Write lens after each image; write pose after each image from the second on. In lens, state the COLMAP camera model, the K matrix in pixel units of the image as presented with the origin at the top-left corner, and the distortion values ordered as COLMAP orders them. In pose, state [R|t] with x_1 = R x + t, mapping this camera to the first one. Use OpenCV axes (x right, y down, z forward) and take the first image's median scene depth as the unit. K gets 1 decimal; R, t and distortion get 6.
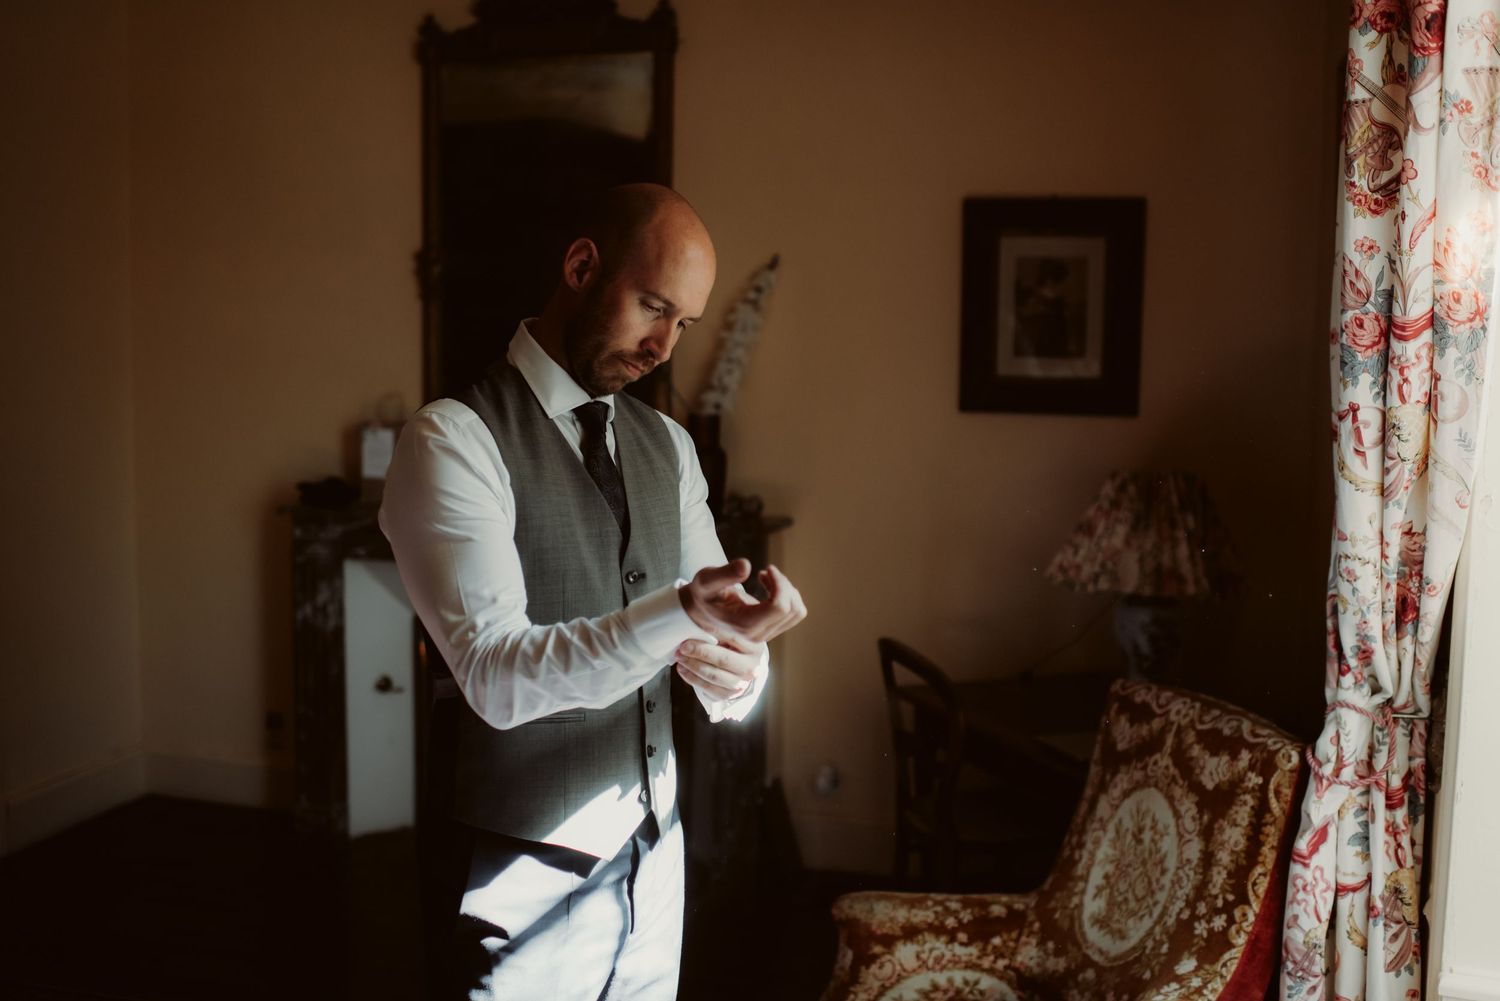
lens RADIAL K [[1573.3, 0, 746.7], [0, 1573.3, 476.0], [0, 0, 1]] dist [-0.147010, 0.456509]
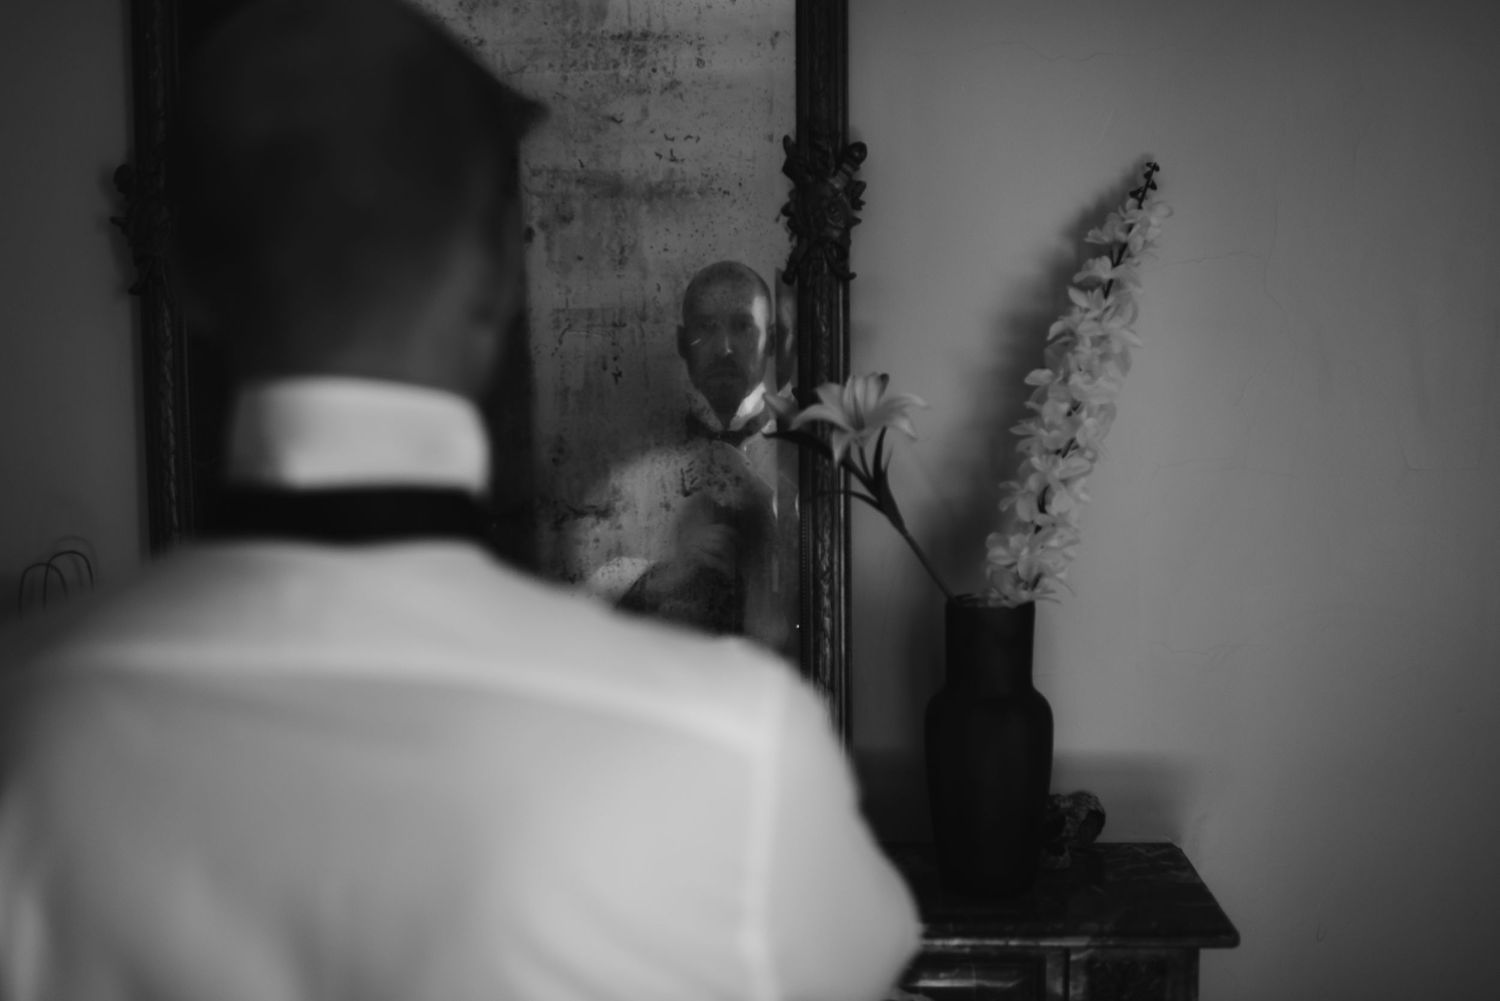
lens RADIAL K [[1487.2, 0, 751.8], [0, 1487.2, 485.4], [0, 0, 1]] dist [-0.085864, 0.080568]
pose [[0.976290, -0.035449, 0.213546, -0.145375], [0.037851, 0.999258, -0.007168, -0.062461], [-0.213133, 0.015081, 0.976907, 0.652679]]
